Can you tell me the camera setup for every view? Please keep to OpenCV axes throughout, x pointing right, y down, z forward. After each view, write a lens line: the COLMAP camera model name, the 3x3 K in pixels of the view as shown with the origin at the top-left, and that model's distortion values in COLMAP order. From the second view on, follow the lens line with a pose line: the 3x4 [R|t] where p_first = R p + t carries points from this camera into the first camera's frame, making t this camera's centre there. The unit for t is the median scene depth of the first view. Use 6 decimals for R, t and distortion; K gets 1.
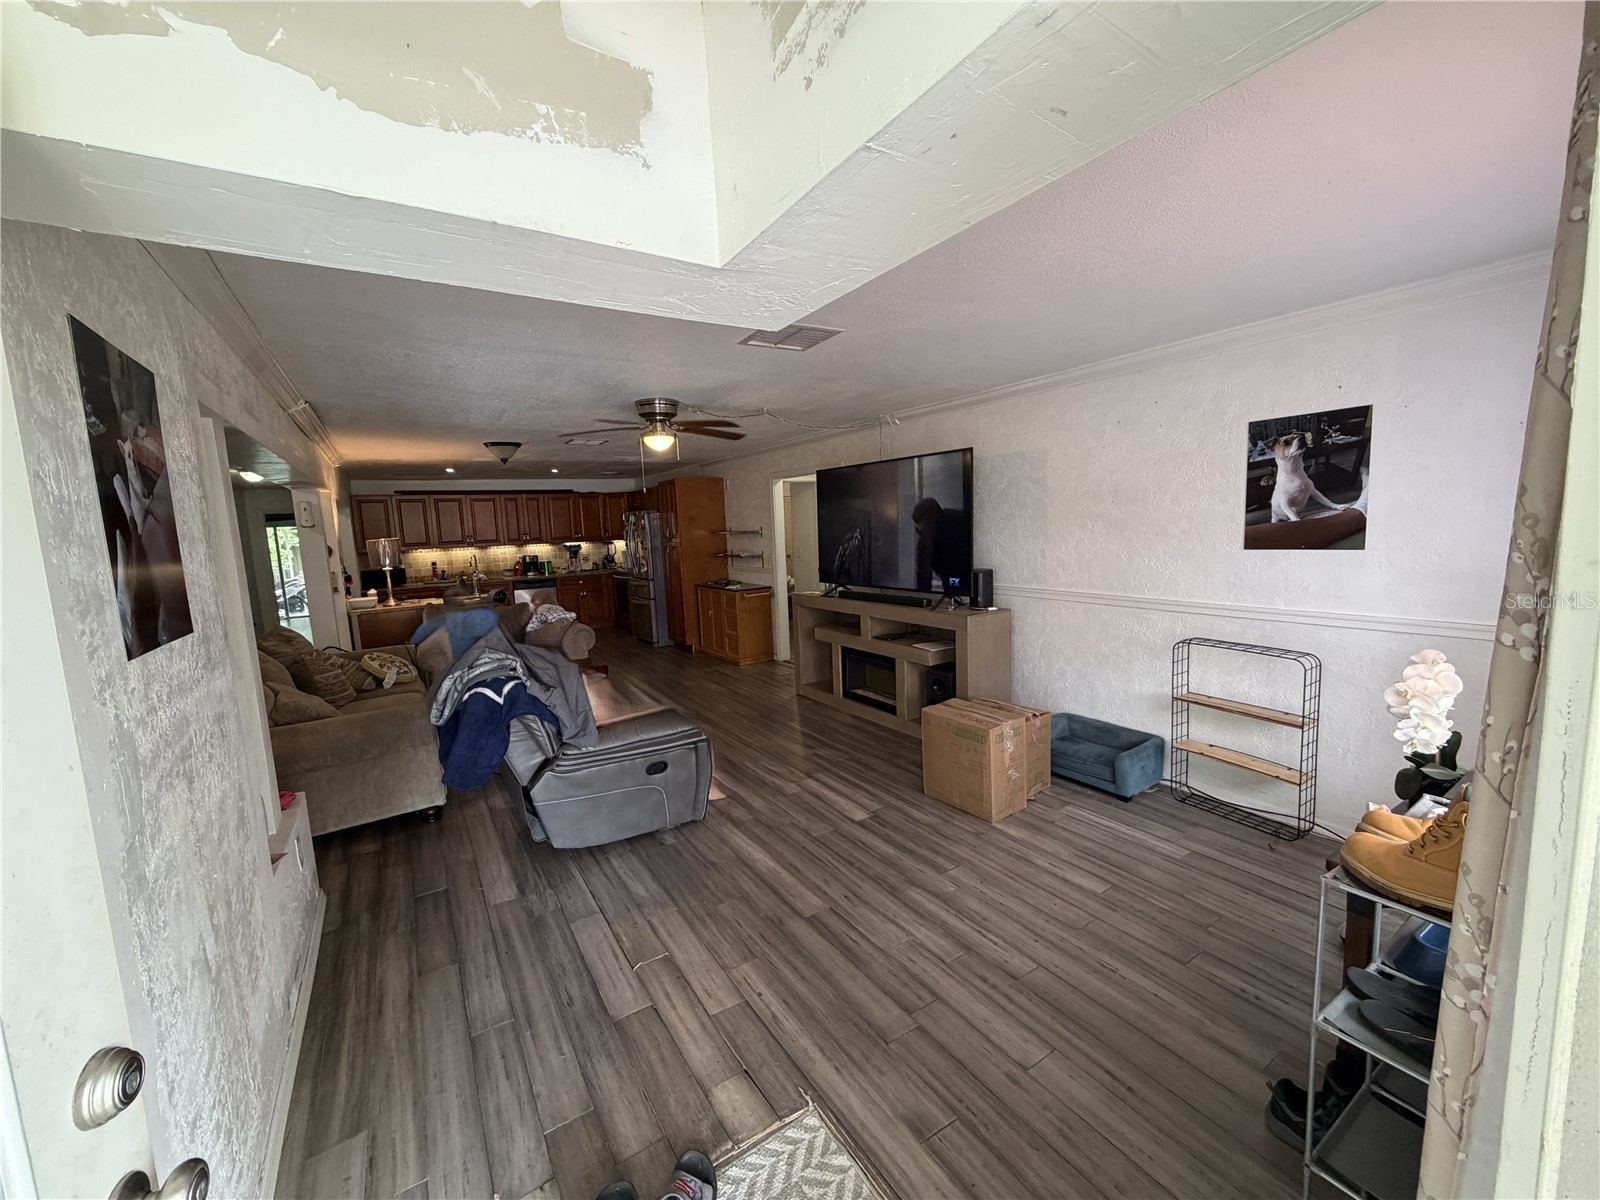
lens RADIAL K [[636.0, 0, 793.6], [0, 636.0, 600.1], [0, 0, 1]] dist [-0.000424, 0.000062]
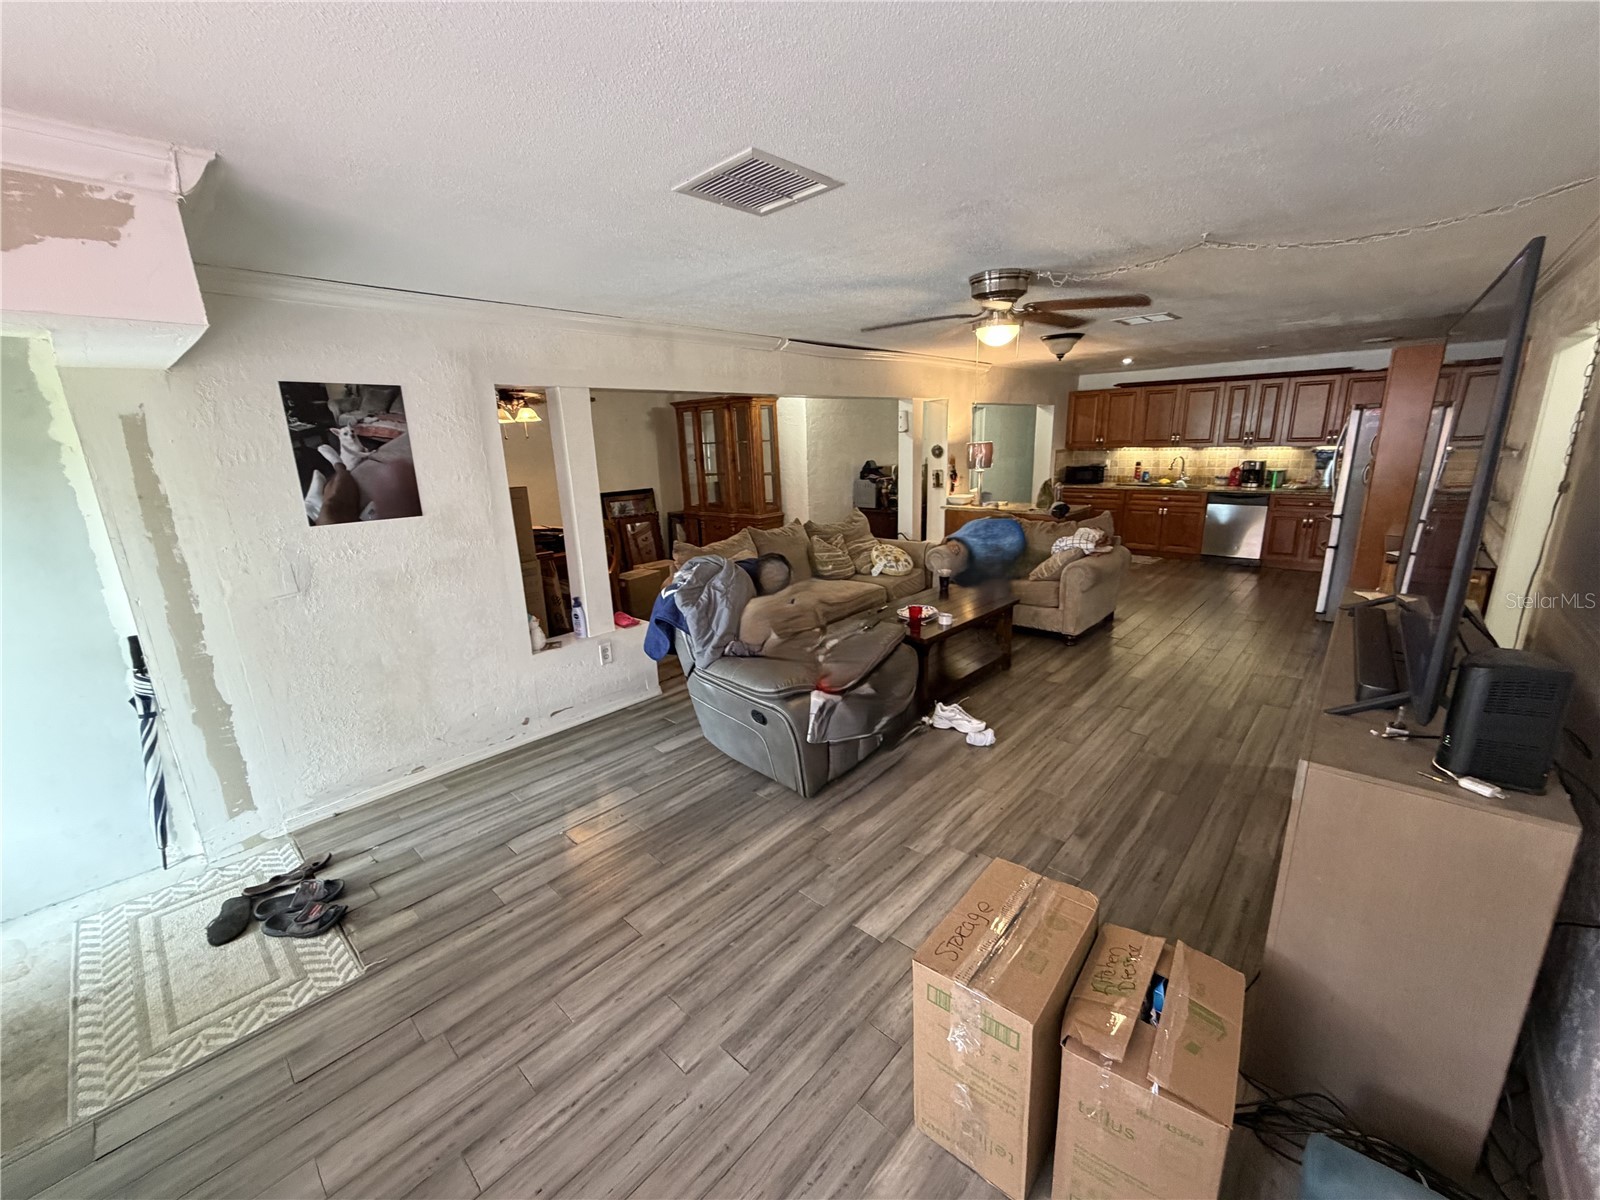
lens RADIAL K [[636.0, 0, 797.9], [0, 636.0, 599.5], [0, 0, 1]] dist [-0.000424, 0.000062]
pose [[0.259576, 0.273543, -0.926172, 0.641489], [-0.097934, 0.961557, 0.256547, -0.161159], [0.960744, 0.024111, 0.276386, 0.776610]]
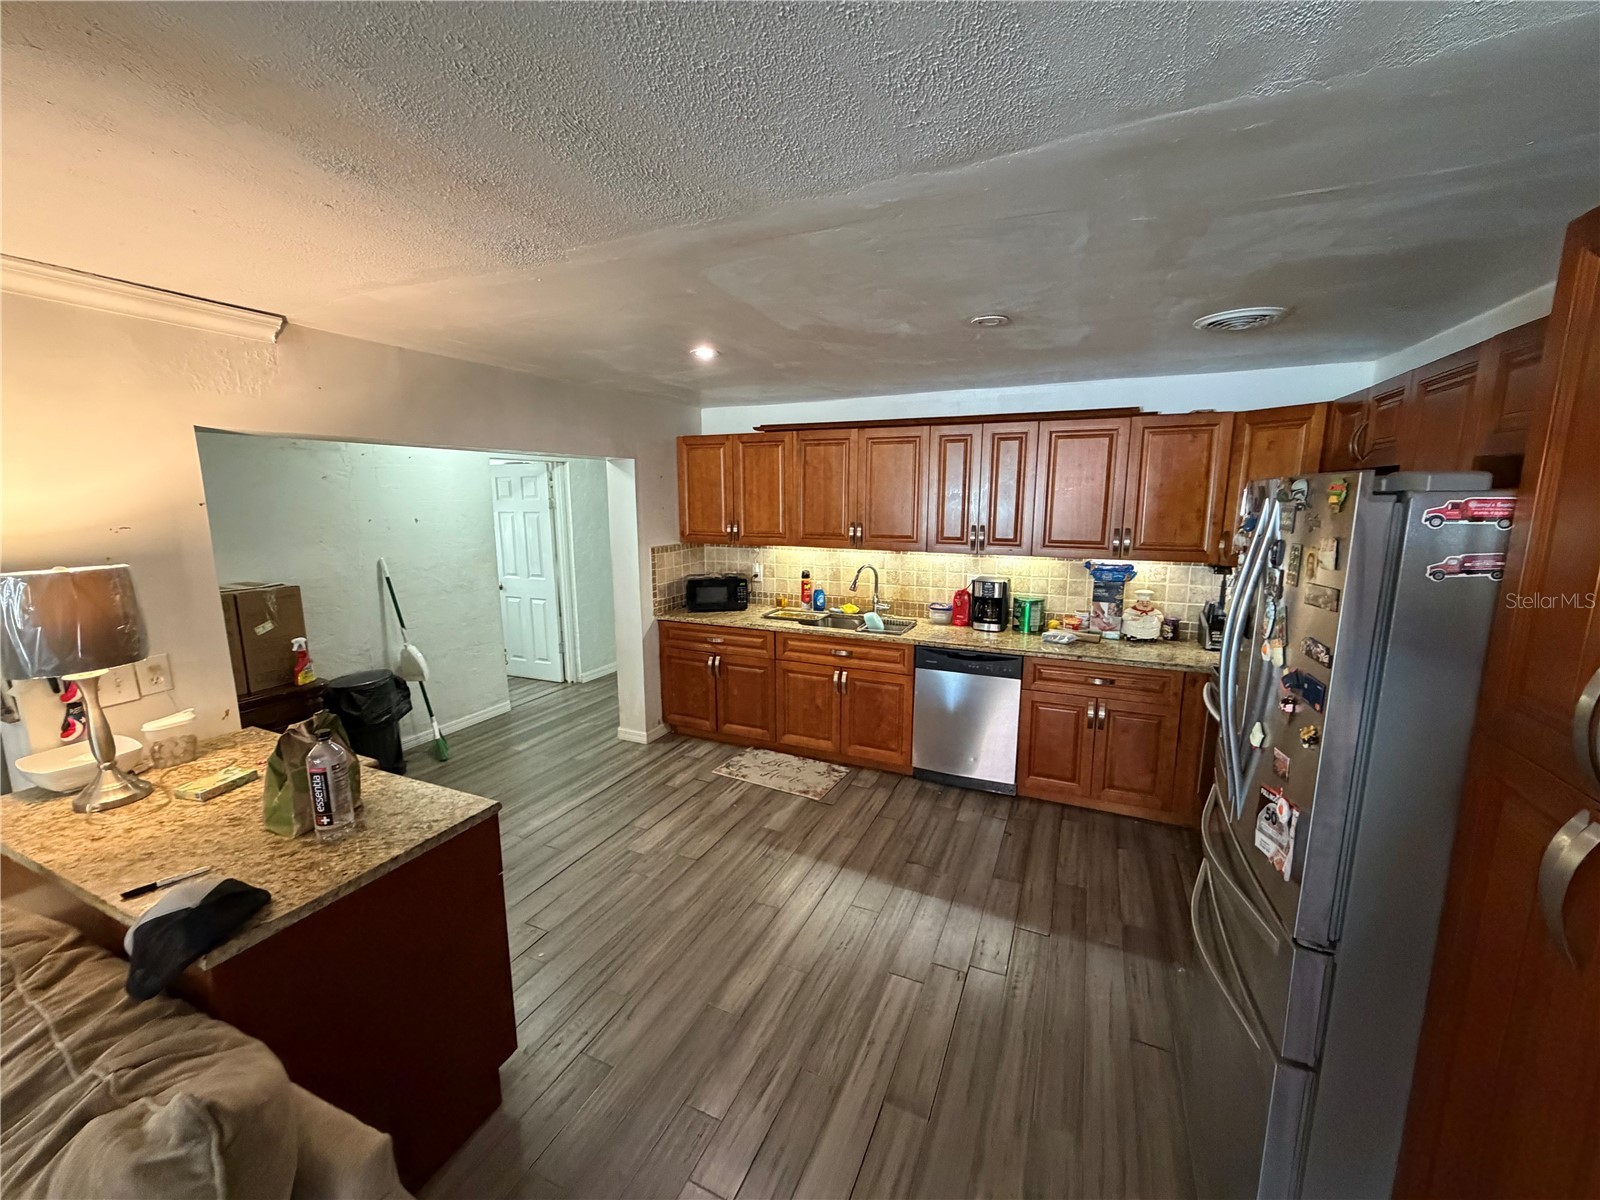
lens RADIAL K [[636.0, 0, 800.0], [0, 636.0, 601.6], [0, 0, 1]] dist [-0.000424, 0.000062]
pose [[0.540678, 0.181012, -0.821524, -0.455368], [-0.126344, 0.982971, 0.133433, -0.294778], [0.831688, 0.031650, 0.554340, 2.091497]]
